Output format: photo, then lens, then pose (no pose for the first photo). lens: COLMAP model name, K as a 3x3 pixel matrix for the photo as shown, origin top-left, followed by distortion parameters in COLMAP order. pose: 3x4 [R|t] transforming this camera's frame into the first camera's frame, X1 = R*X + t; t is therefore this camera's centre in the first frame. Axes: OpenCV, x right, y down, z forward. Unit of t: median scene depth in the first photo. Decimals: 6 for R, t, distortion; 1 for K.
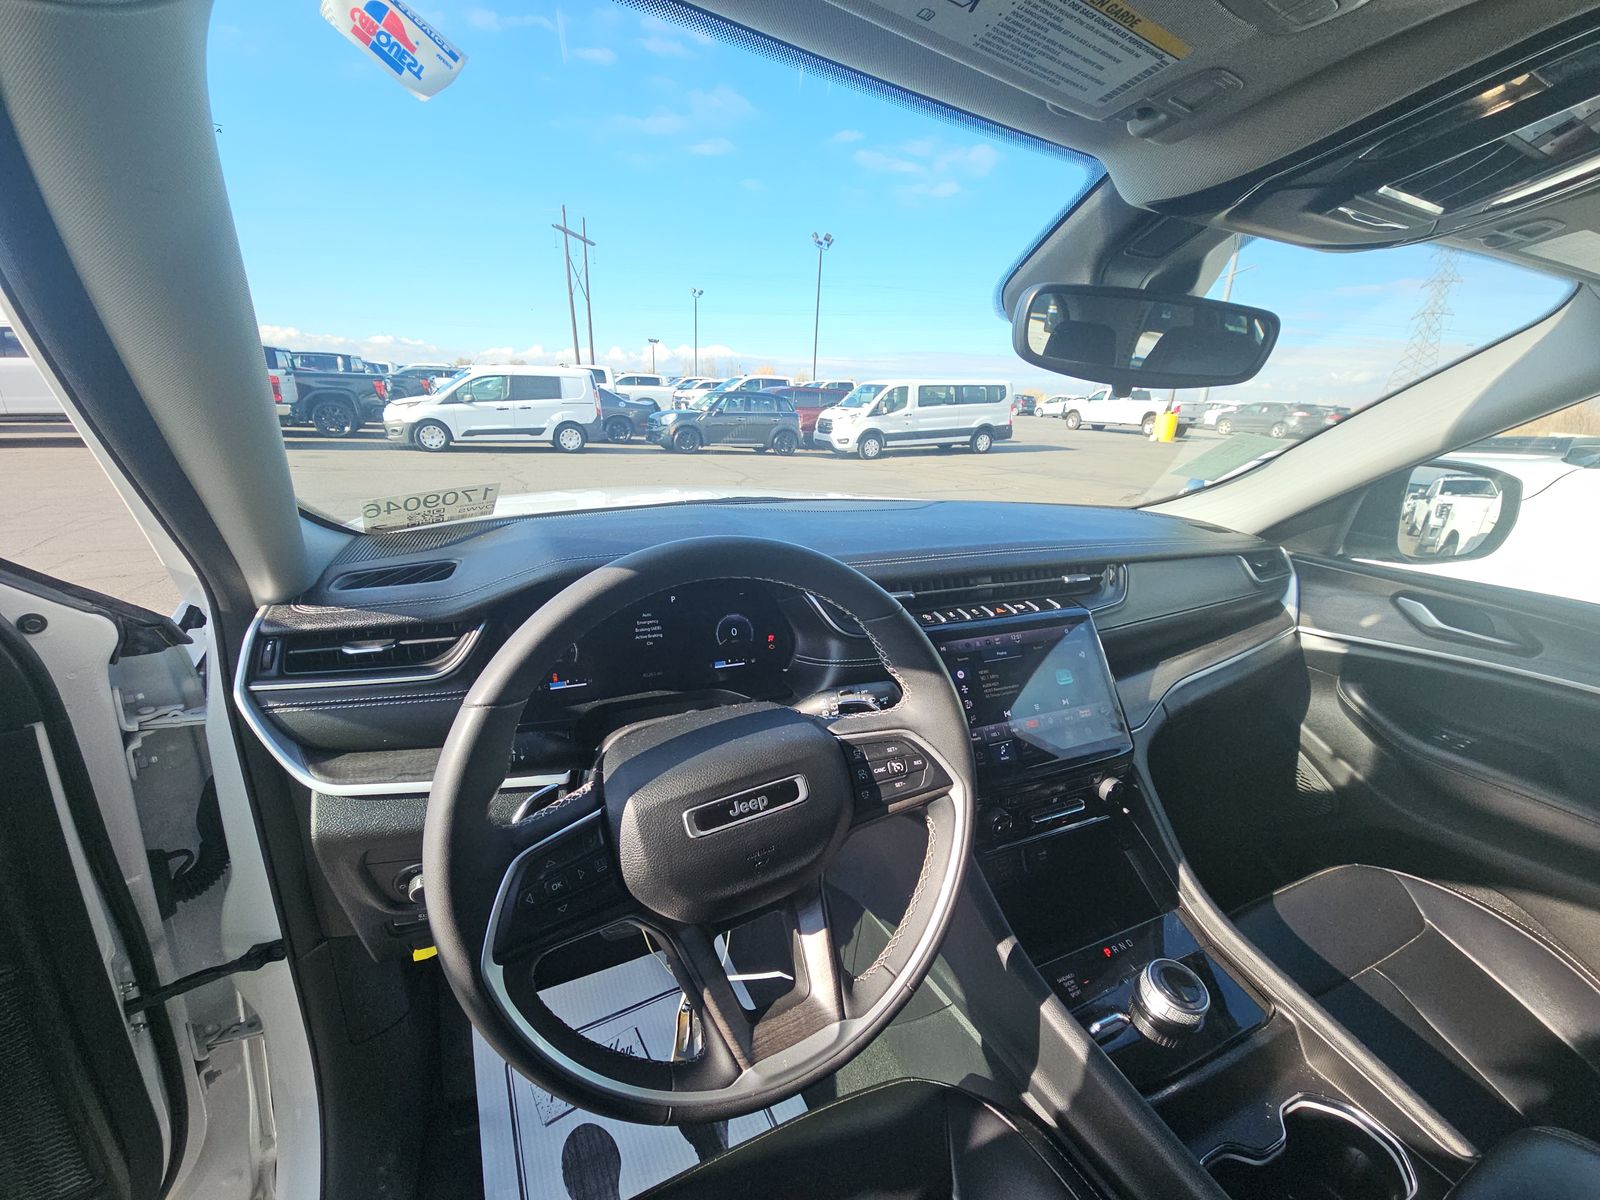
lens RADIAL K [[660.6, 0, 807.5], [0, 660.6, 598.6], [0, 0, 1]] dist [0.002386, -0.001965]
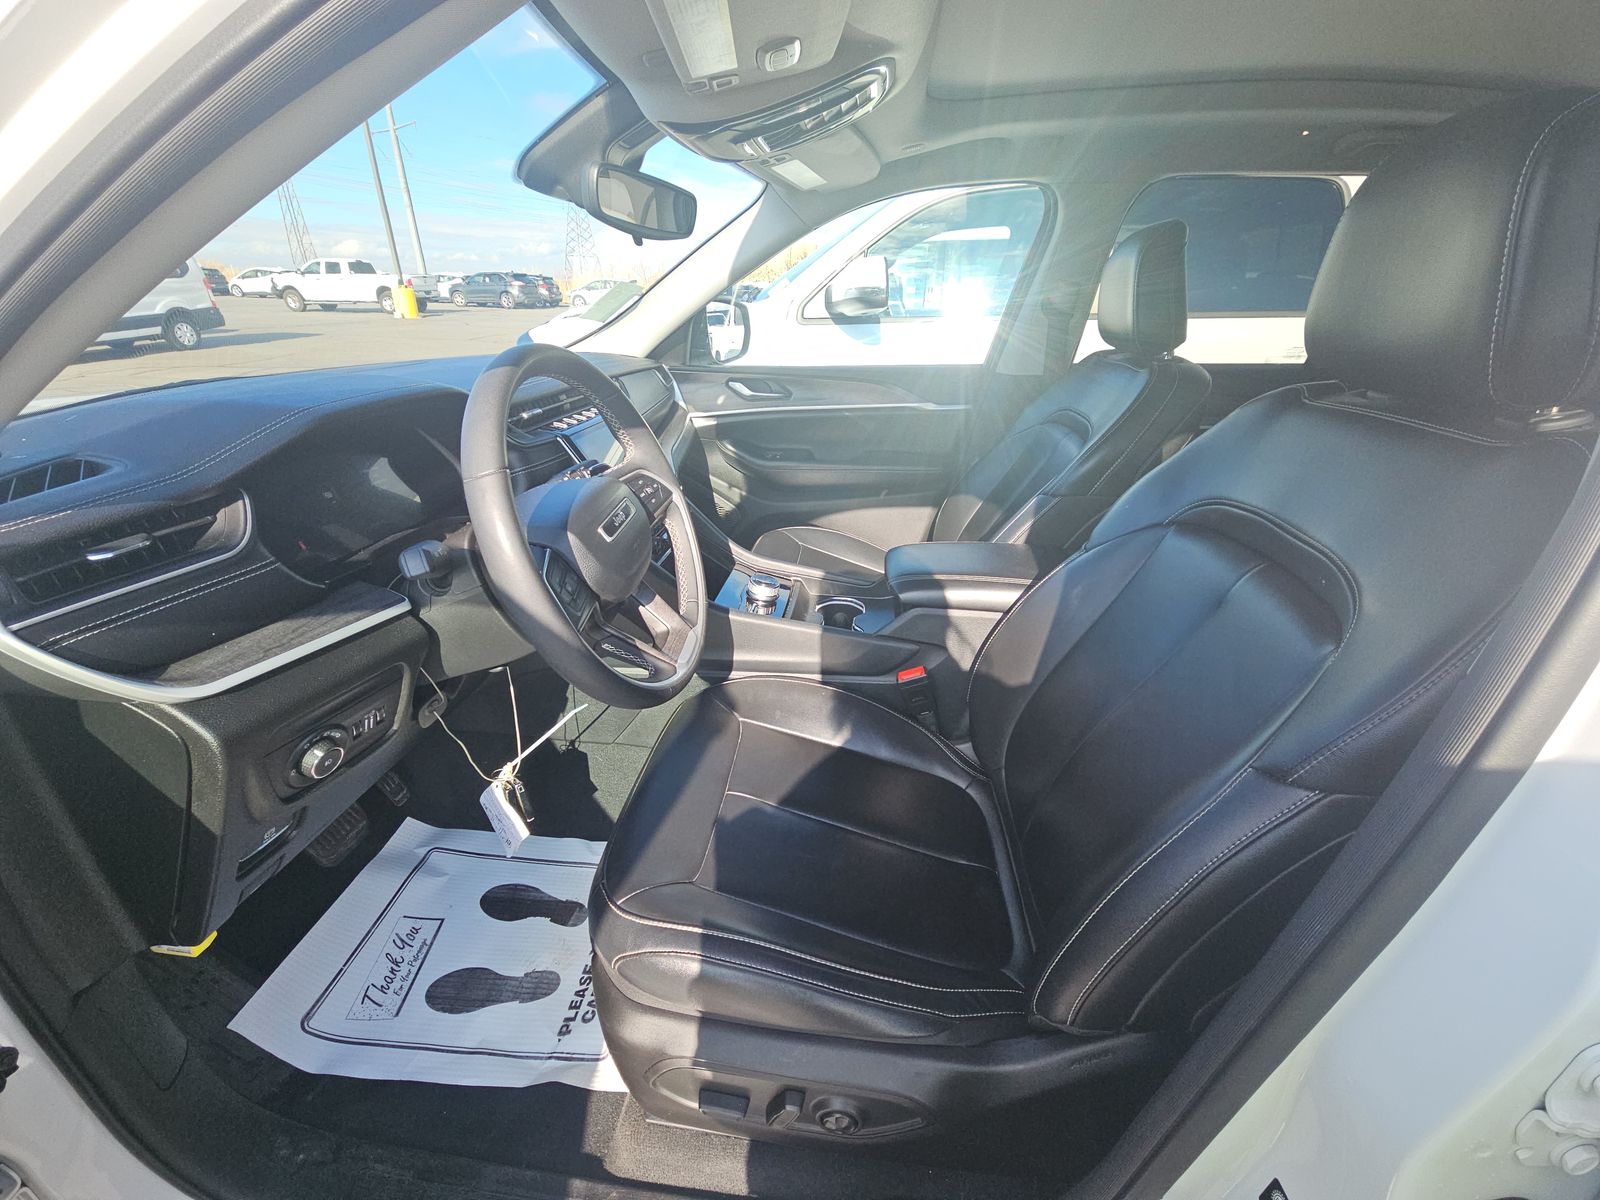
lens RADIAL K [[660.6, 0, 801.1], [0, 660.6, 593.1], [0, 0, 1]] dist [0.002386, -0.001965]
pose [[0.534246, -0.382917, 0.753628, -0.140398], [0.259060, 0.922788, 0.285219, 0.018213], [-0.804655, 0.042858, 0.592194, -0.033050]]
